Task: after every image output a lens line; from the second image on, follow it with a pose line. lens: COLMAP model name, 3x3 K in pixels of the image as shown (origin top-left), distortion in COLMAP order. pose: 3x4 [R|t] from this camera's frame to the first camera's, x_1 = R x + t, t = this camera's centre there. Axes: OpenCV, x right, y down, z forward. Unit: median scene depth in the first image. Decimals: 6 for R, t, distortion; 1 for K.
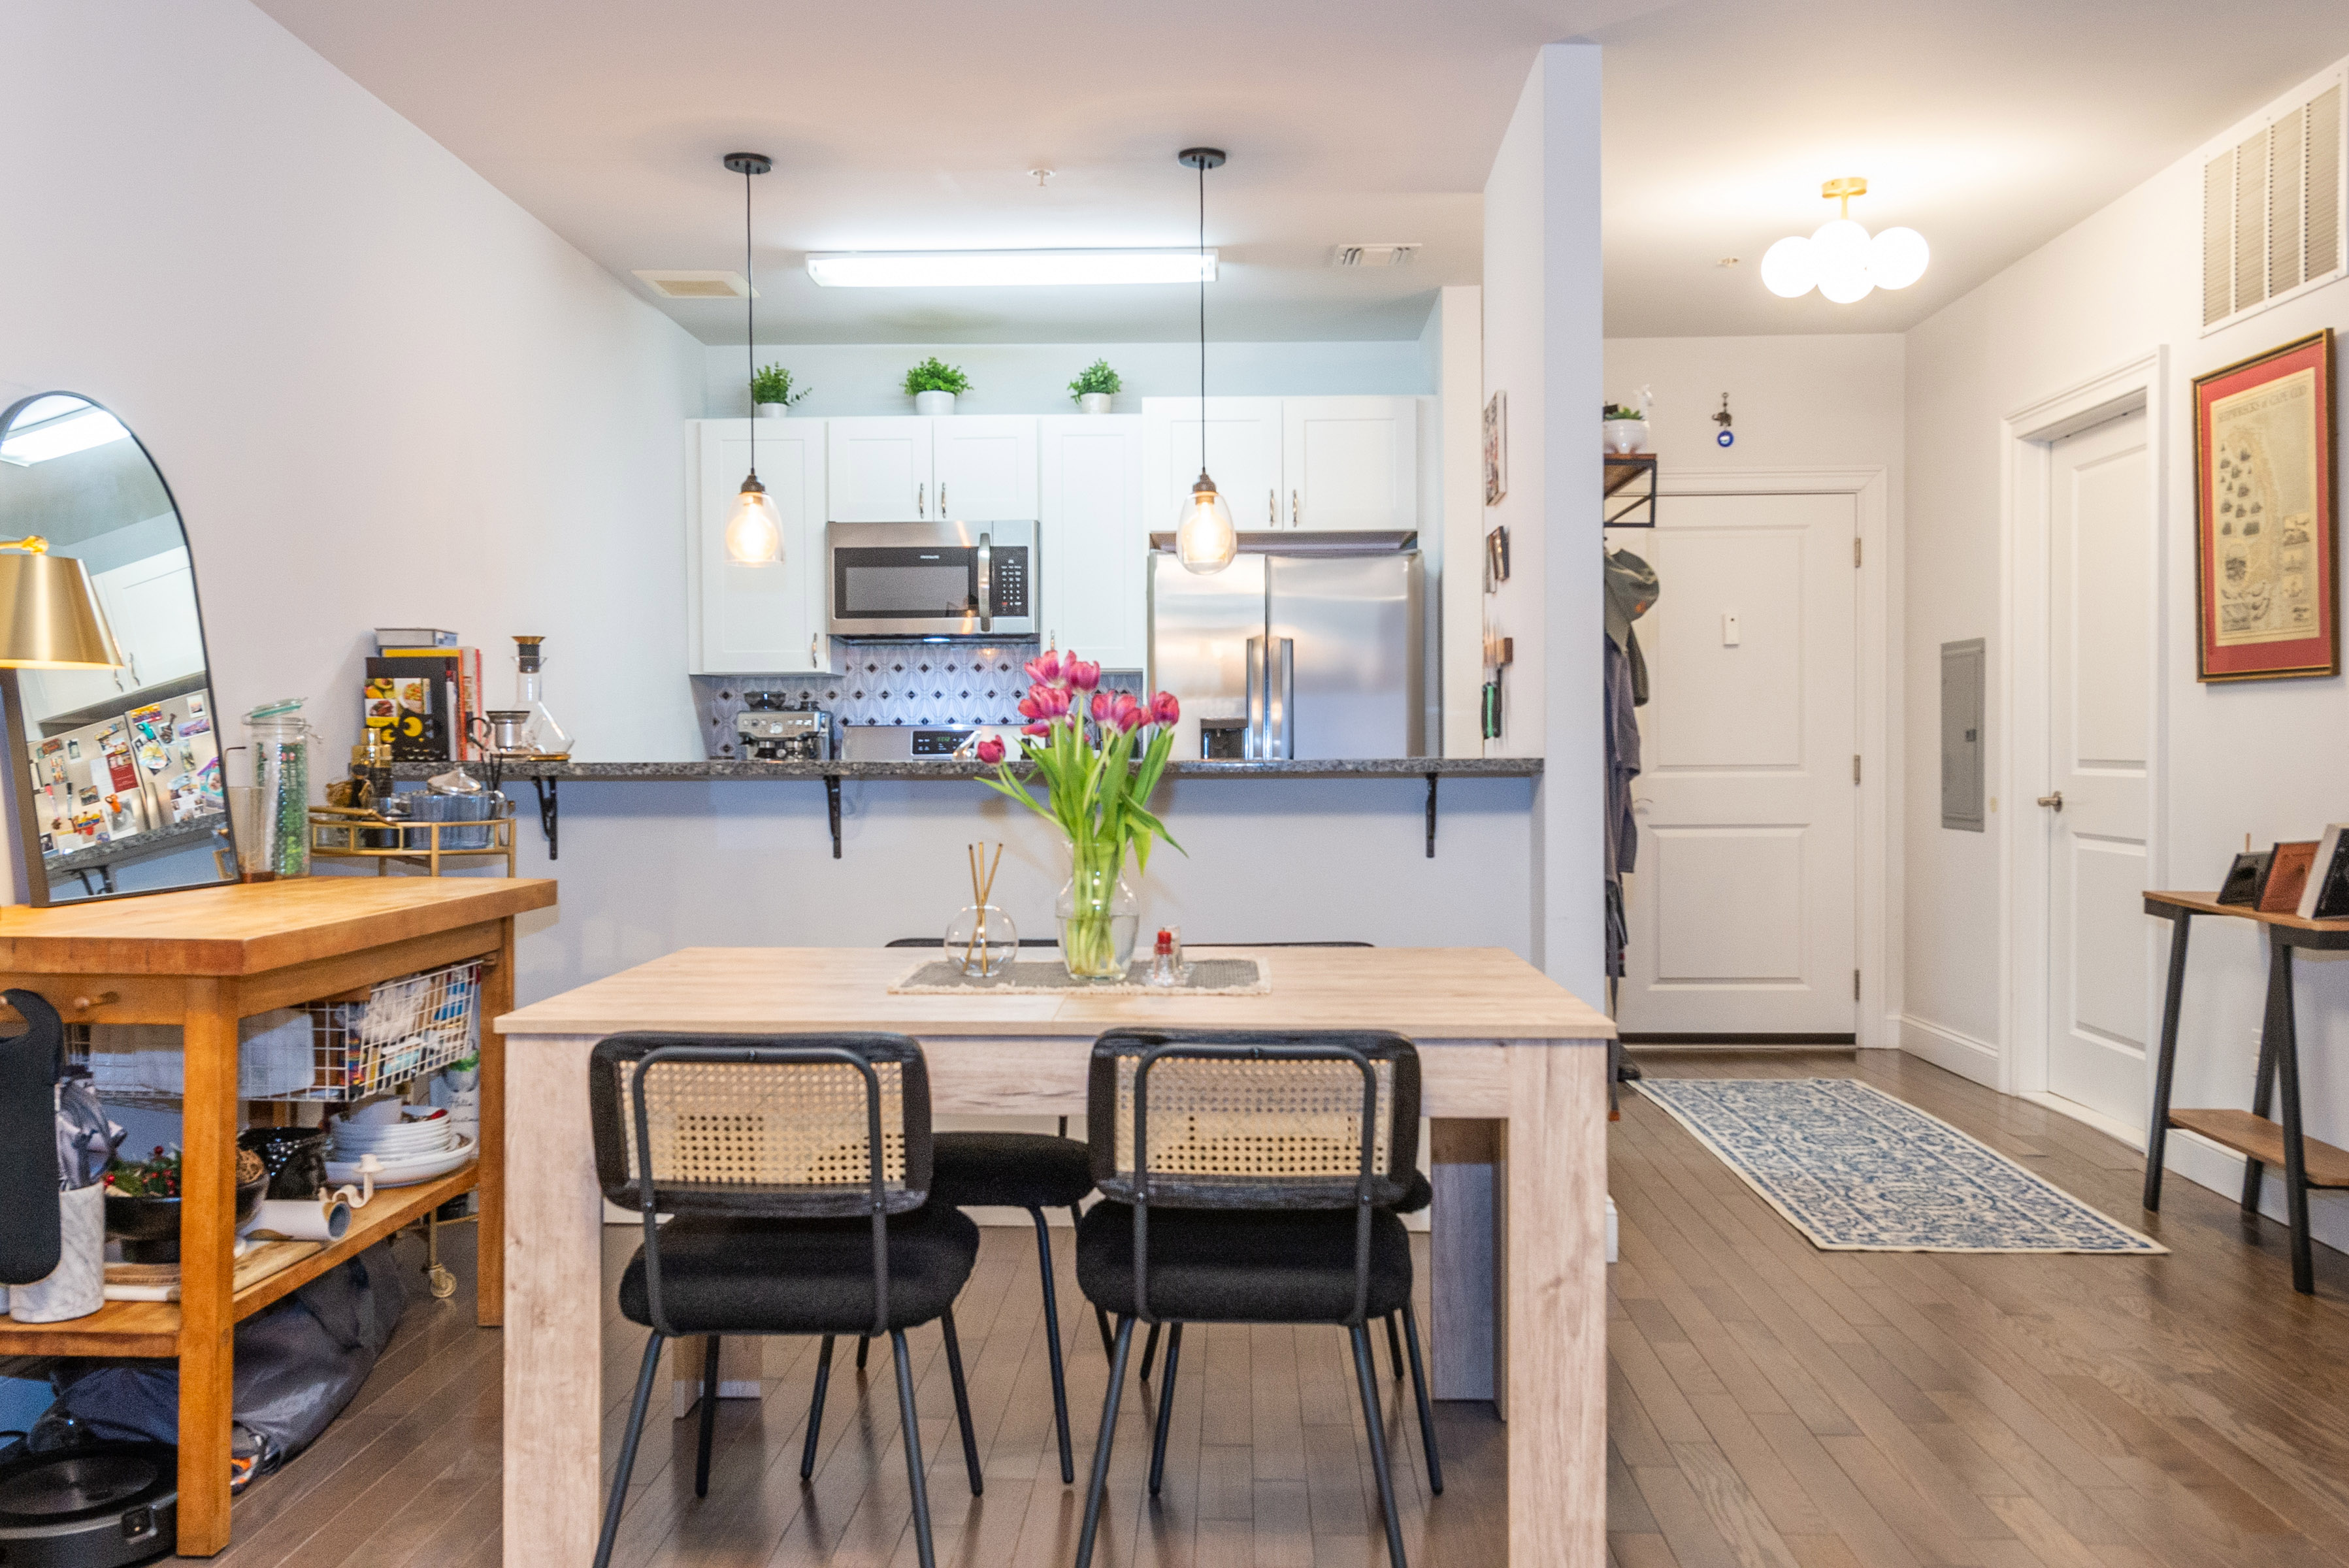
lens RADIAL K [[1936.5, 0, 1175.5], [0, 1936.5, 789.4], [0, 0, 1]] dist [0.022825, -0.005301]
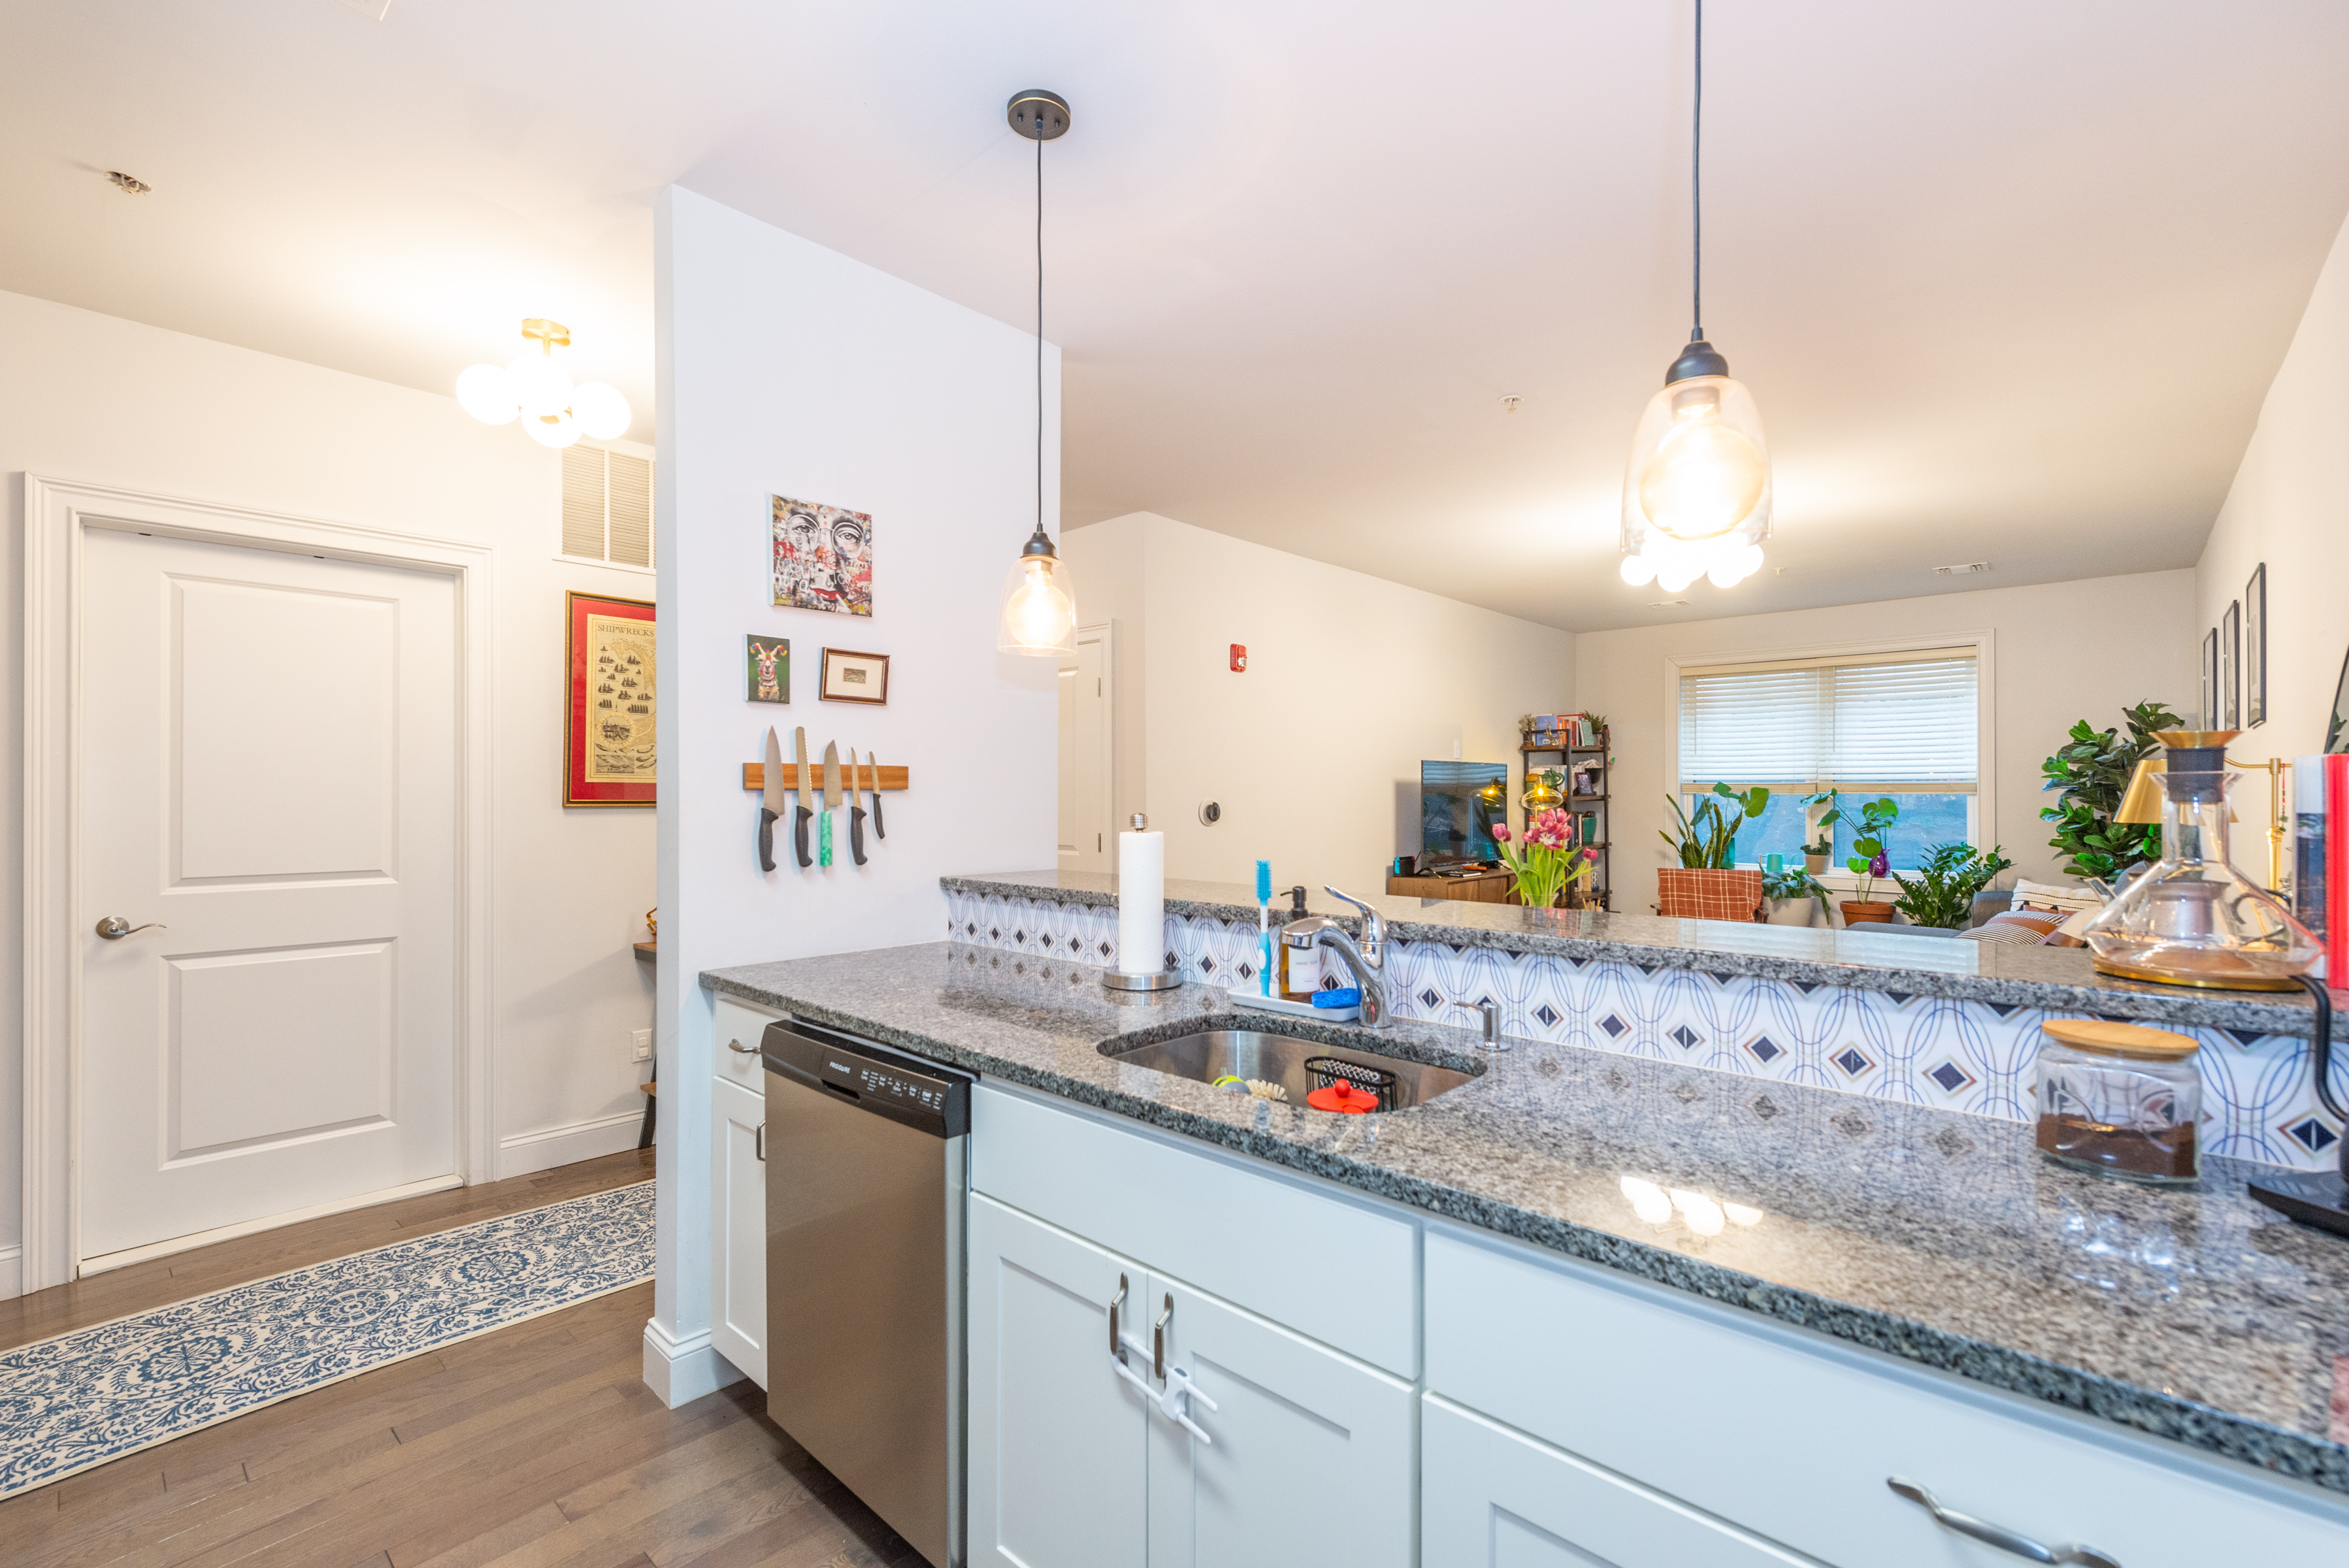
lens RADIAL K [[1009.9, 0, 1155.4], [0, 1009.9, 796.0], [0, 0, 1]] dist [0.002052, 0.000602]
pose [[-0.753513, 0.005922, 0.657406, -0.298365], [0.018767, 0.999746, 0.012506, -0.069025], [-0.657165, 0.021761, -0.753432, 1.383964]]
